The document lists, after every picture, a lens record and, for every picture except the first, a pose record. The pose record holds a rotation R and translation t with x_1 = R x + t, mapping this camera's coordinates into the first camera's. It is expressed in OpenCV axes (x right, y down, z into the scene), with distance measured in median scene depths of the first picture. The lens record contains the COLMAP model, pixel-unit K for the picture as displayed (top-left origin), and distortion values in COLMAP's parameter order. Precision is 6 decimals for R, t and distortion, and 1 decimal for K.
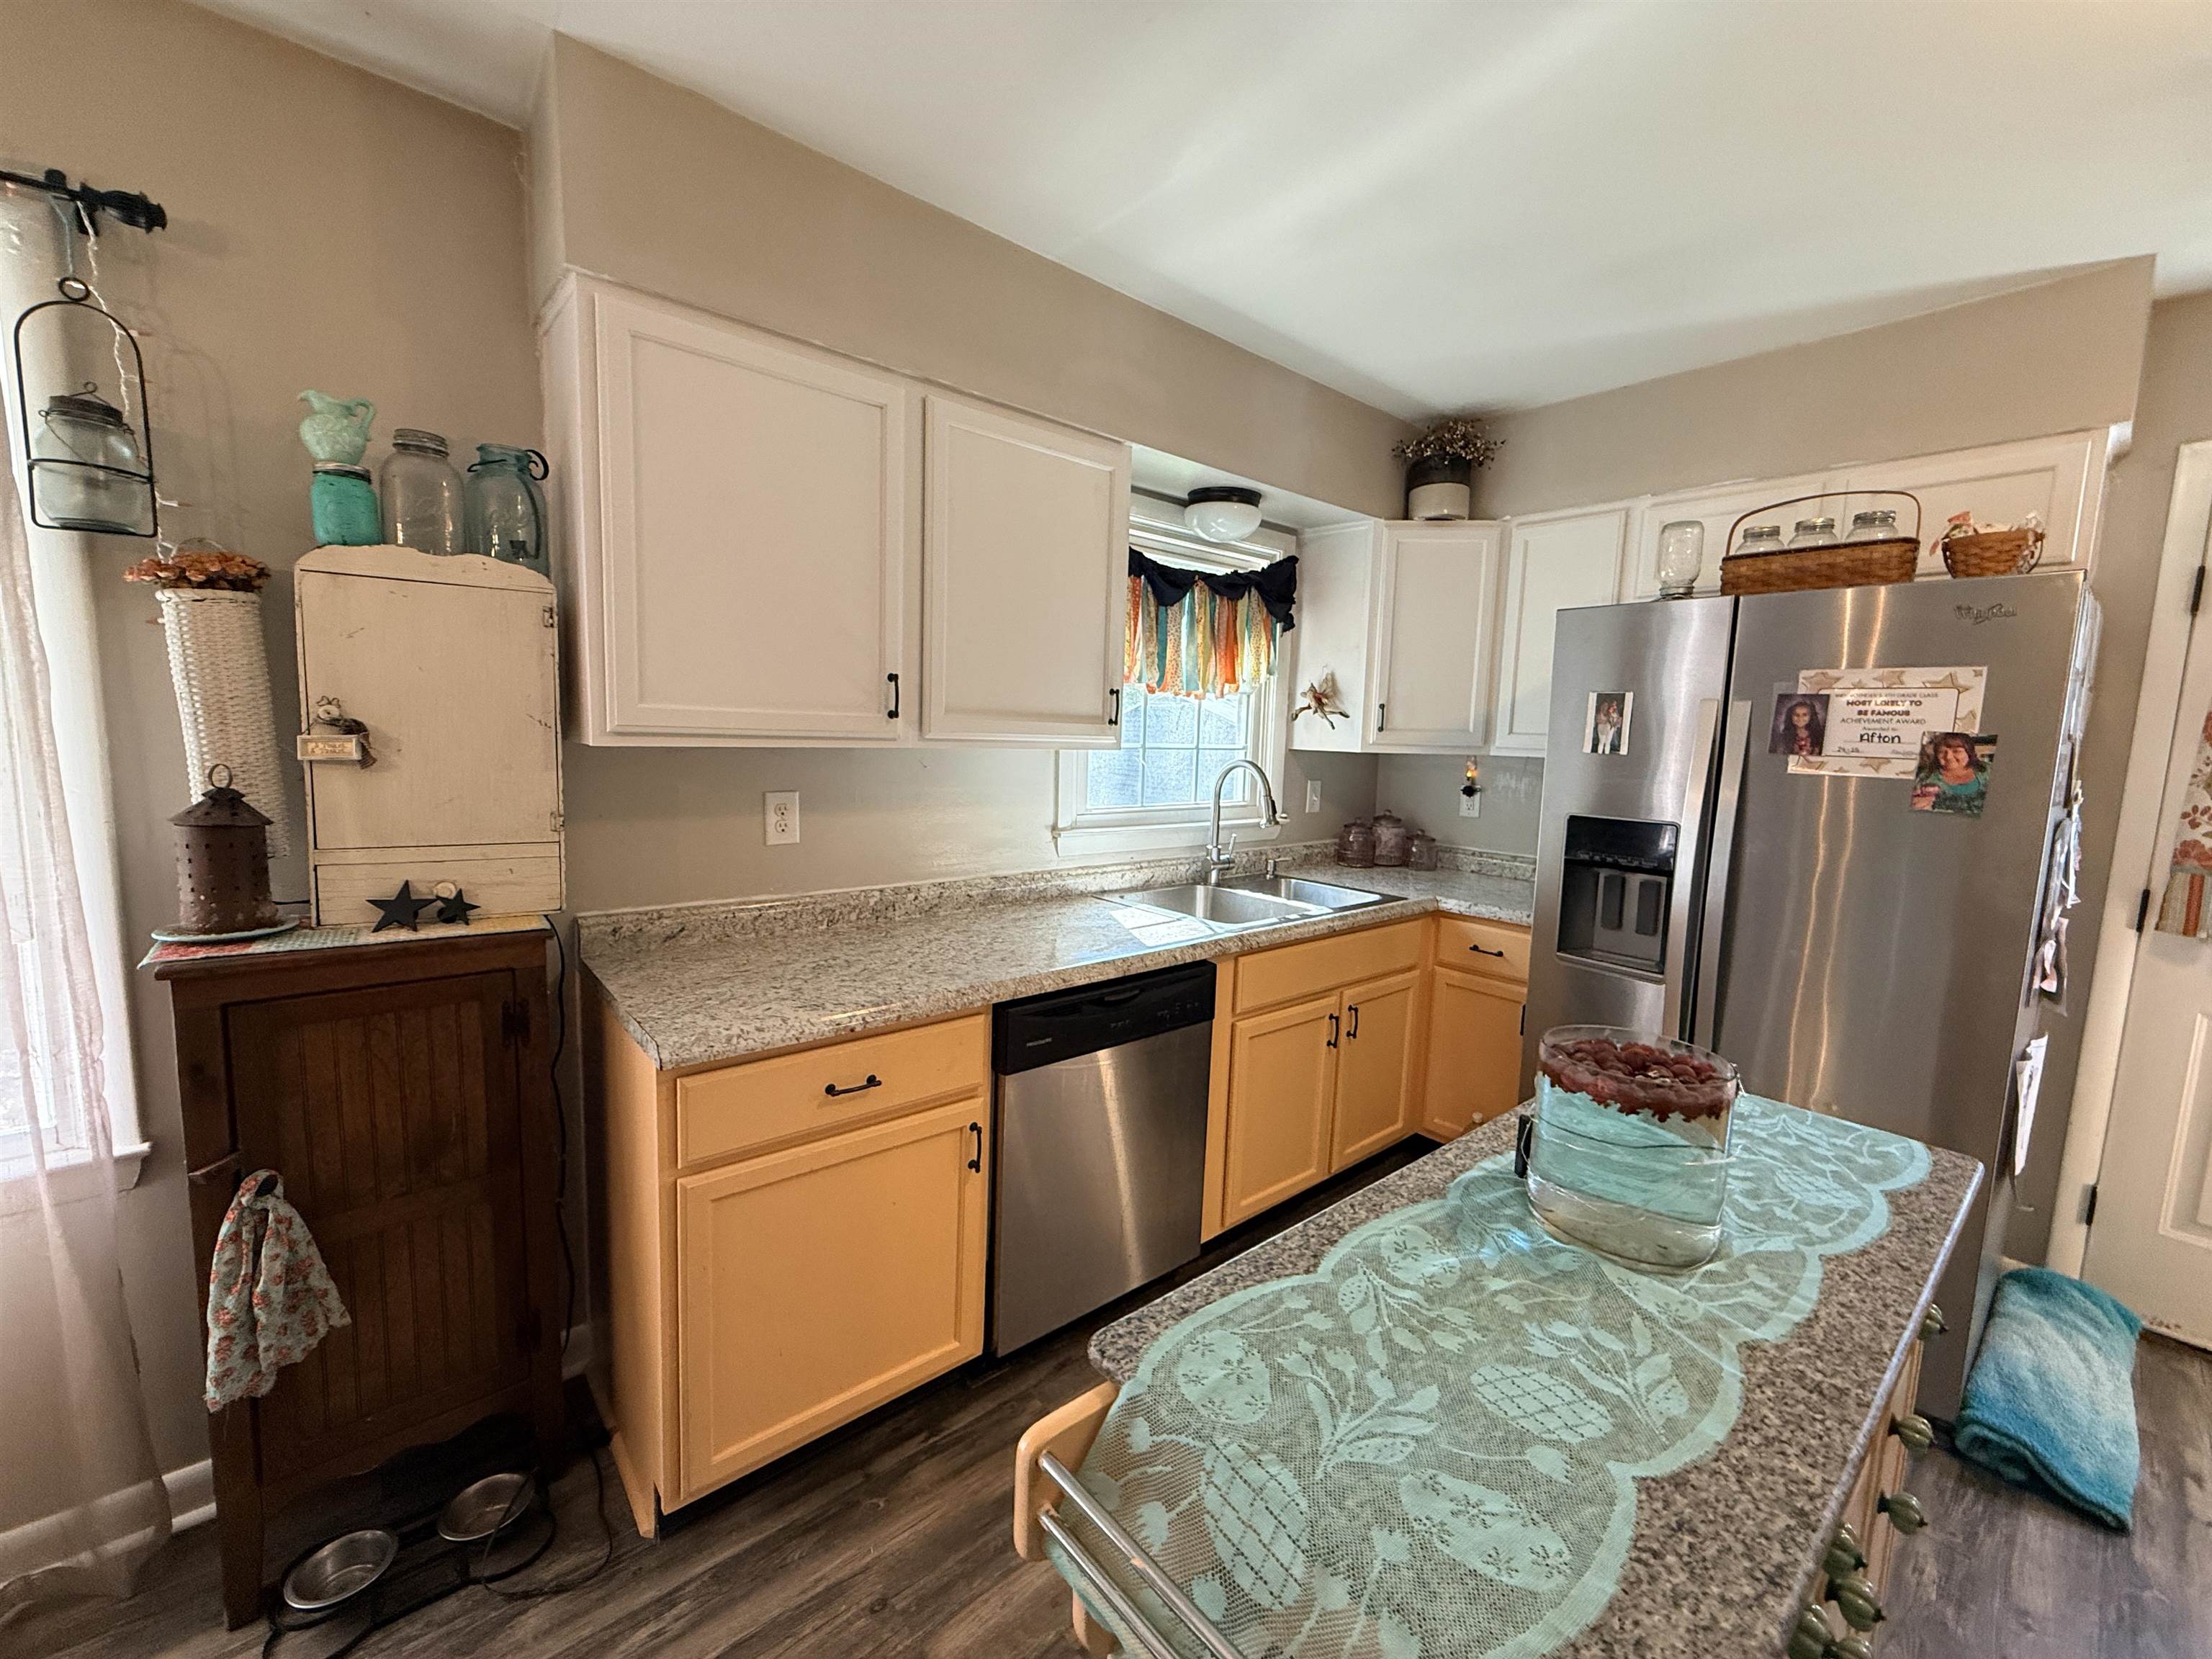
lens RADIAL K [[881.5, 0, 1100.8], [0, 881.5, 829.5], [0, 0, 1]] dist [0.000257, 0.000159]
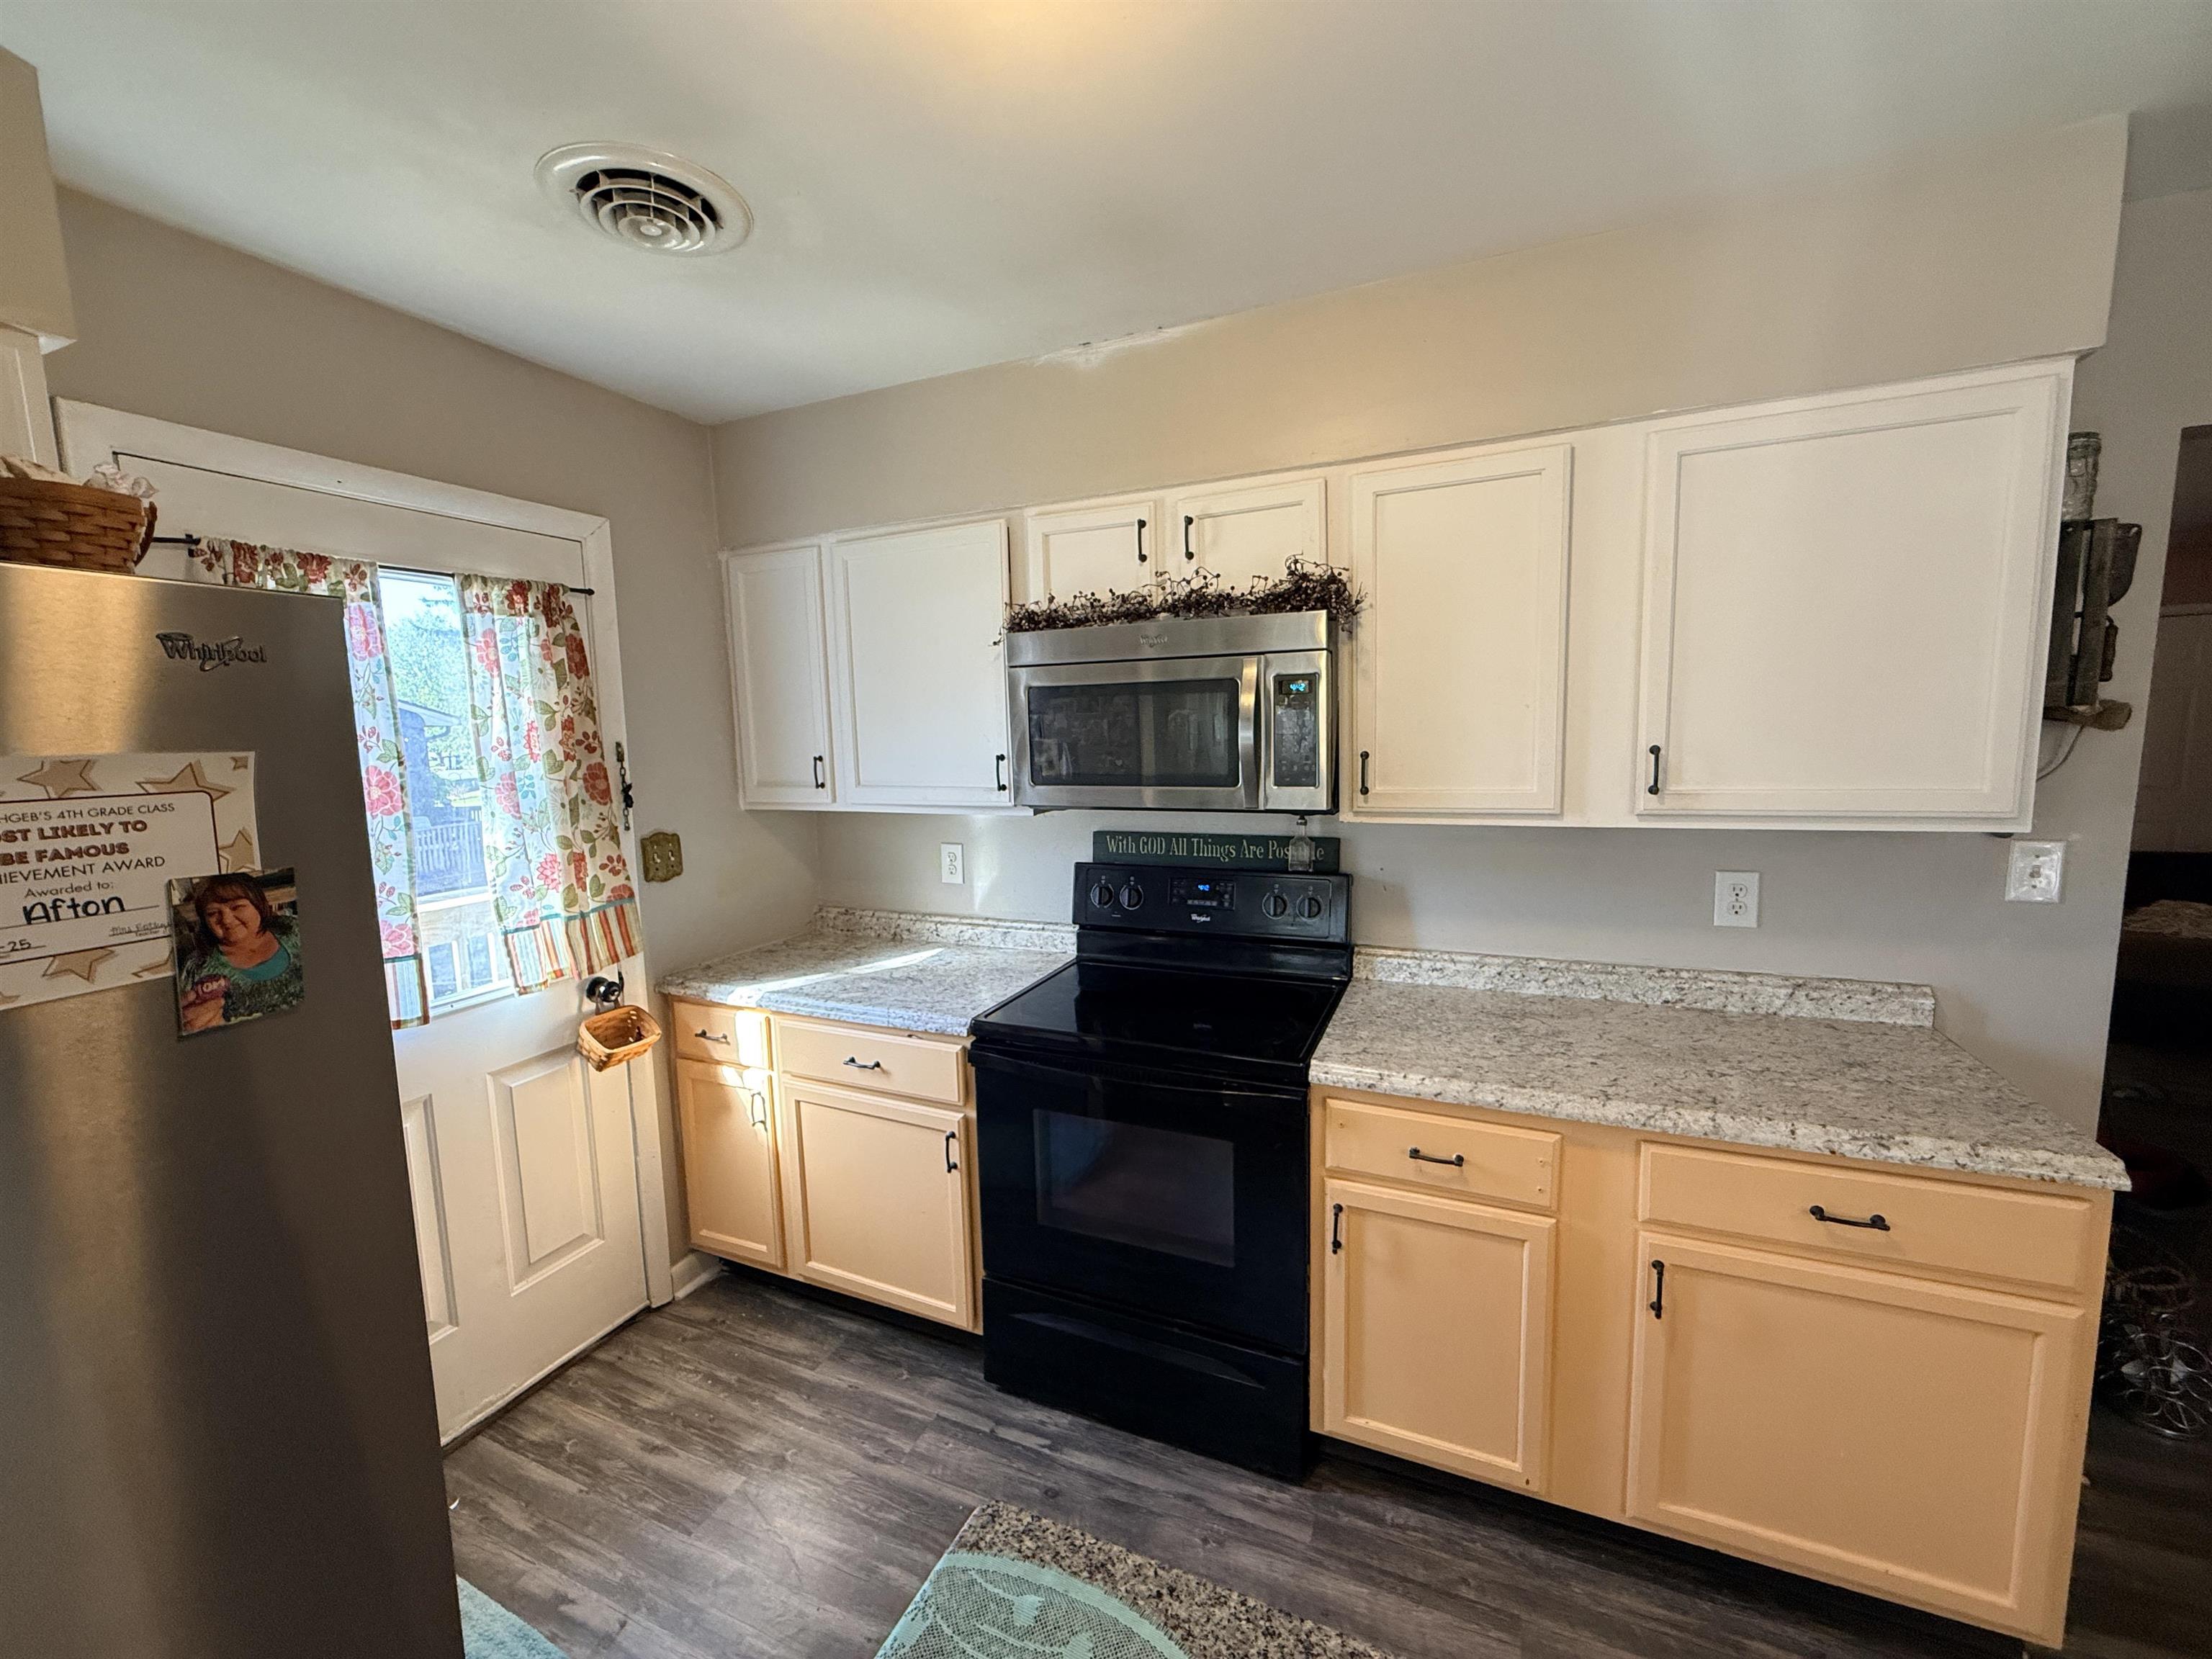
lens RADIAL K [[881.5, 0, 1099.8], [0, 881.5, 831.9], [0, 0, 1]] dist [0.000257, 0.000159]
pose [[-0.434260, -0.124978, 0.892076, 0.263146], [0.117733, 0.973959, 0.193761, -0.169345], [-0.893061, 0.189169, -0.408237, 0.717934]]
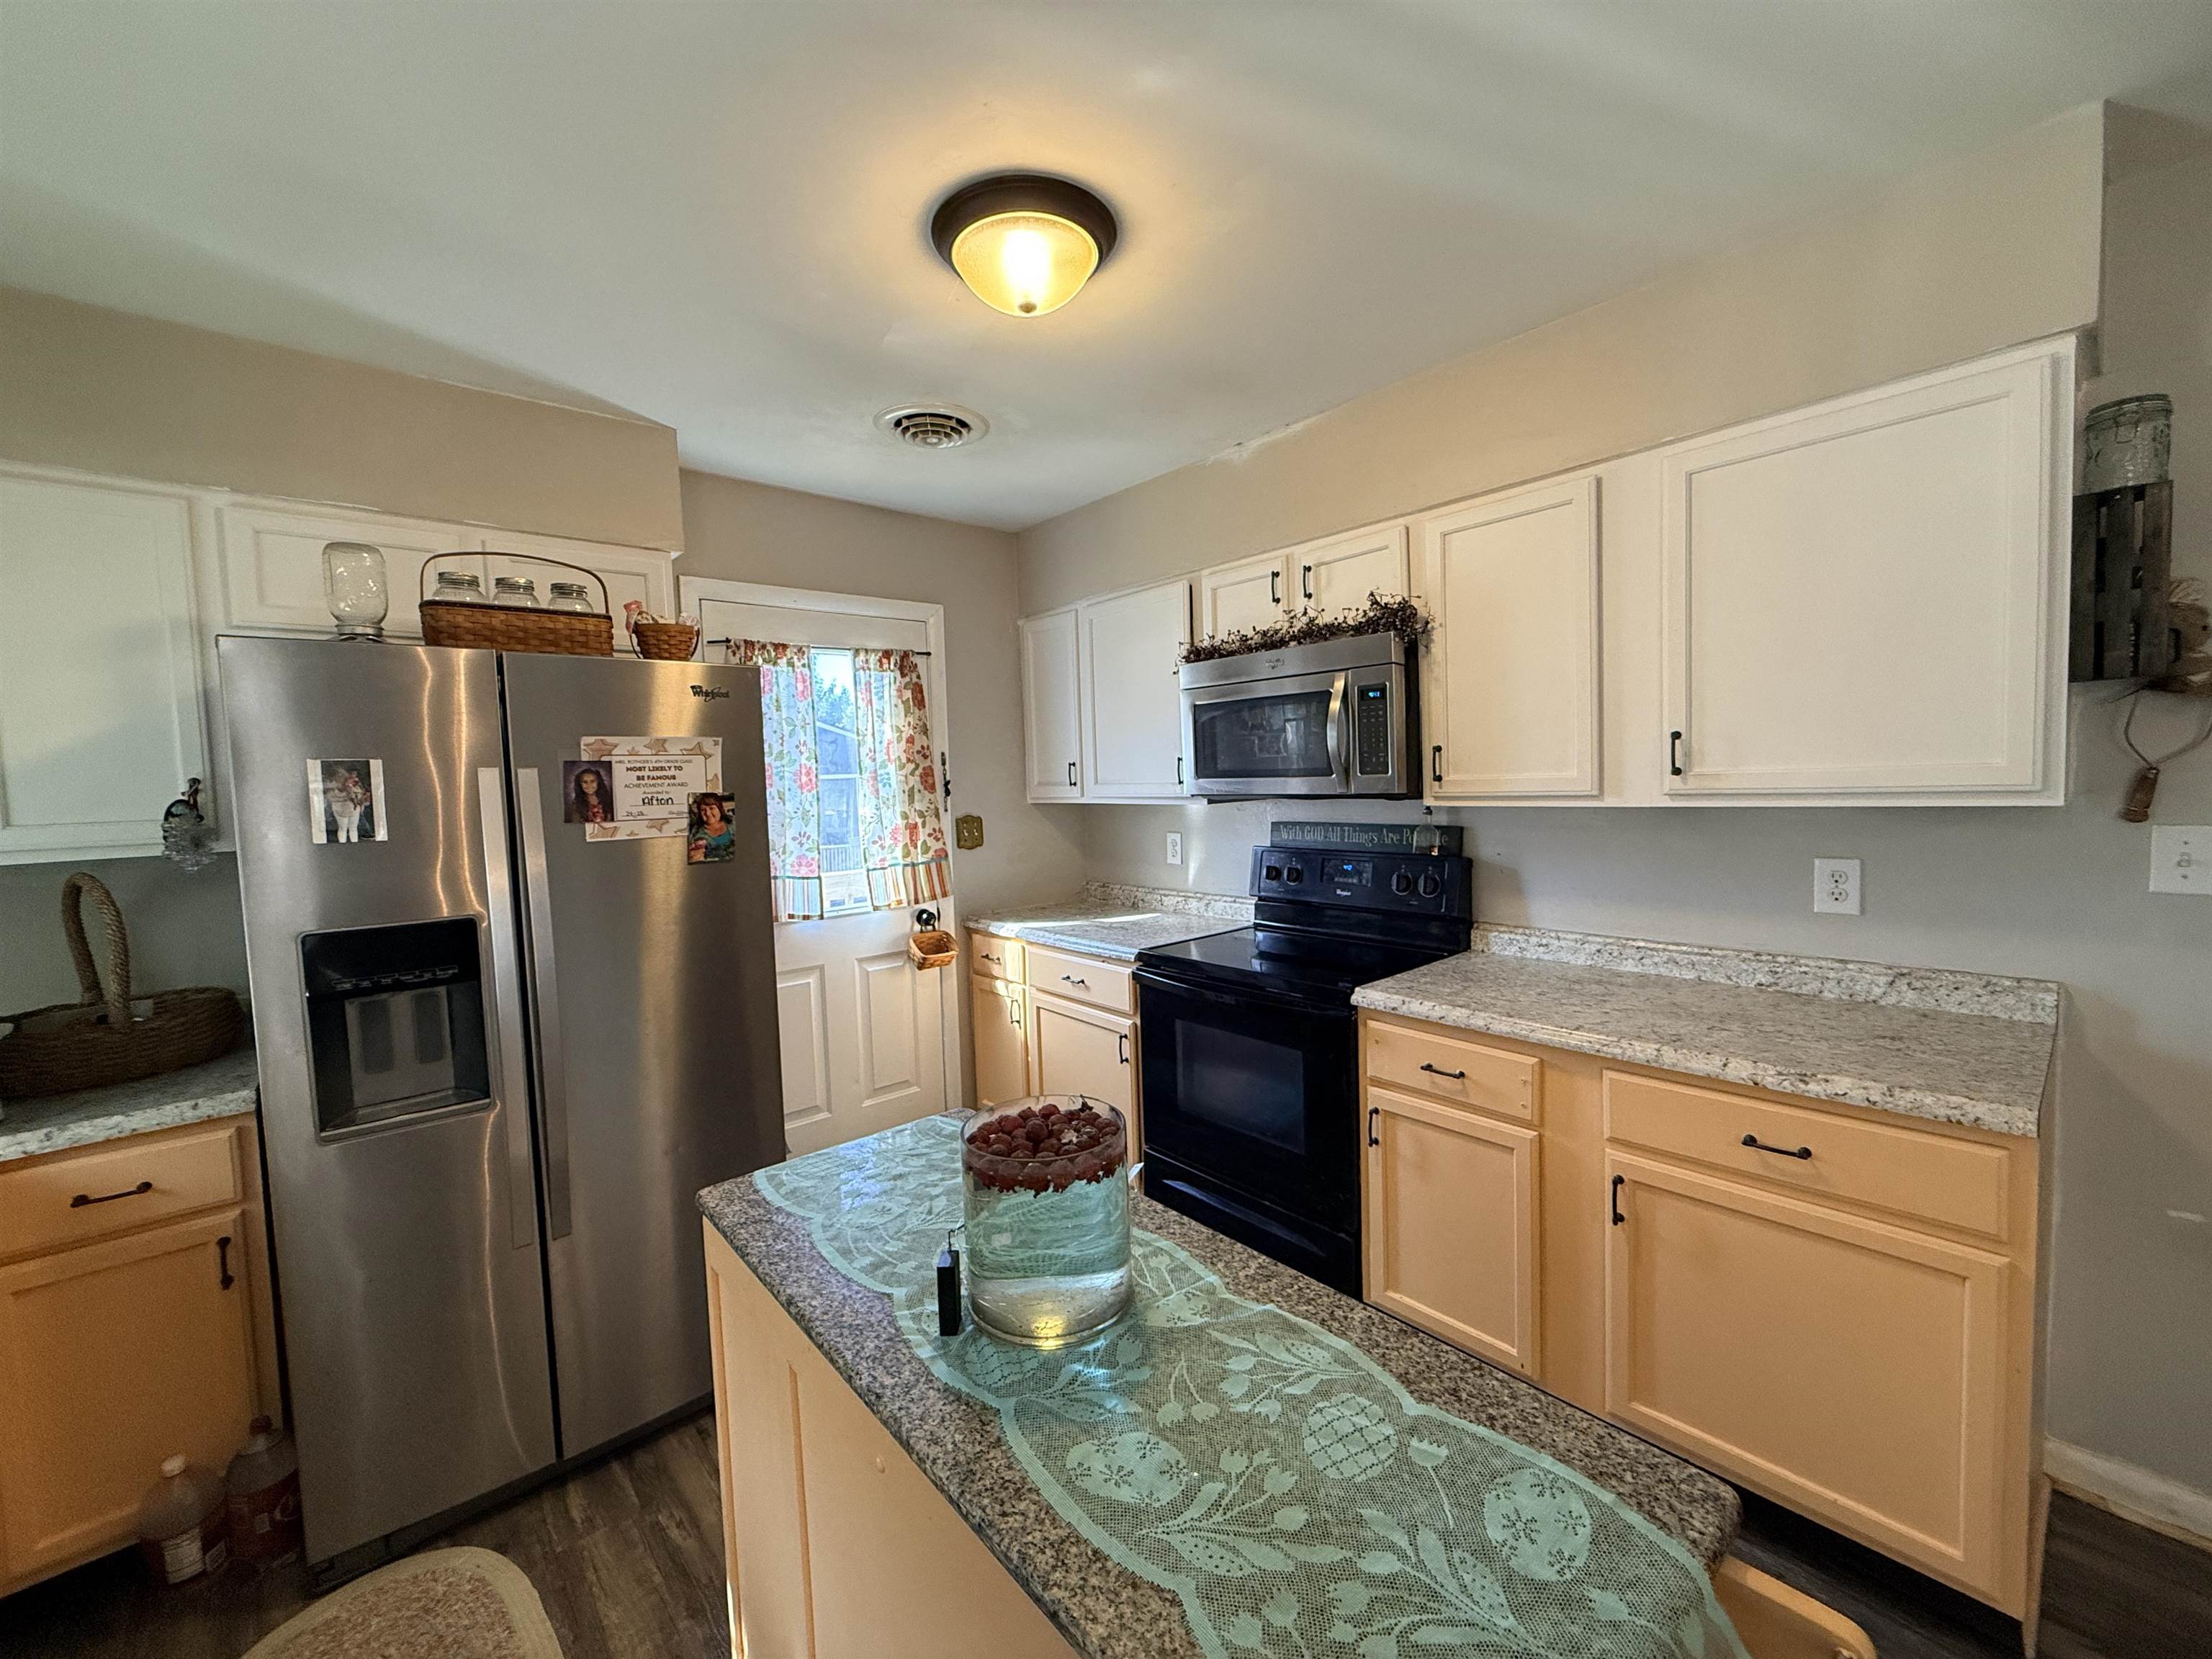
lens RADIAL K [[881.5, 0, 1099.8], [0, 881.5, 831.5], [0, 0, 1]] dist [0.000257, 0.000159]
pose [[-0.007636, -0.092596, 0.995674, -0.199645], [0.148829, 0.984508, 0.092699, -0.087302], [-0.988834, 0.148893, 0.006263, 0.469892]]
